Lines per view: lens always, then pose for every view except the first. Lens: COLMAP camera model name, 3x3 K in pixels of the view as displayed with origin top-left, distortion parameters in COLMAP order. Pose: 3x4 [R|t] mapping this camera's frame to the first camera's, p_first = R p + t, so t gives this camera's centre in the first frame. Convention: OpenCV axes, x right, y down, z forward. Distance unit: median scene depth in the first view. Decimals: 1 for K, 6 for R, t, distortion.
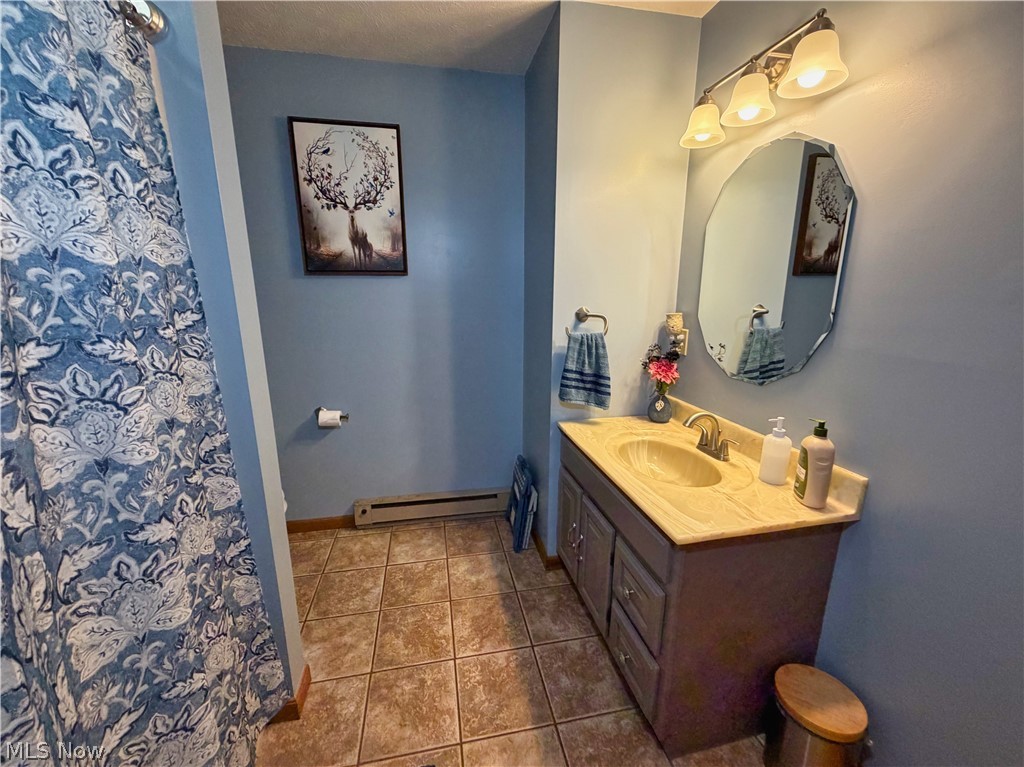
lens RADIAL K [[413.3, 0, 515.3], [0, 413.3, 381.8], [0, 0, 1]] dist [-0.005303, 0.001246]
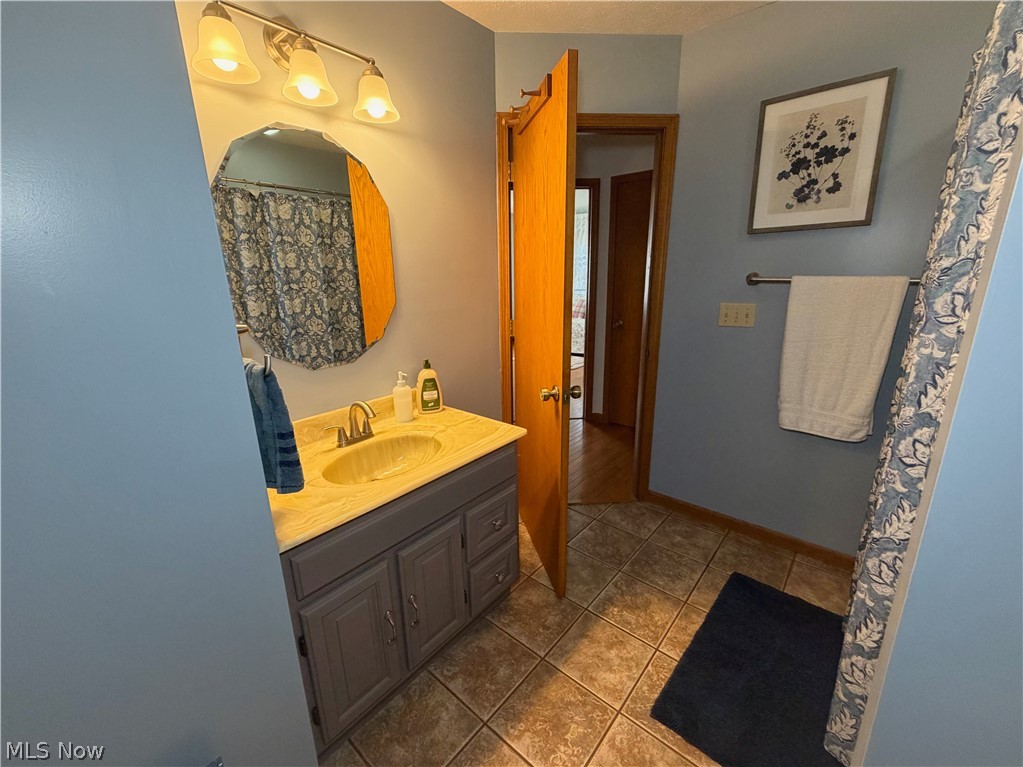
lens RADIAL K [[412.8, 0, 518.5], [0, 412.8, 384.8], [0, 0, 1]] dist [-0.005303, 0.001246]
pose [[-0.605456, -0.213833, 0.766615, -0.555281], [0.178293, 0.902308, 0.392494, -0.299288], [-0.775651, 0.374319, -0.508183, 1.316507]]
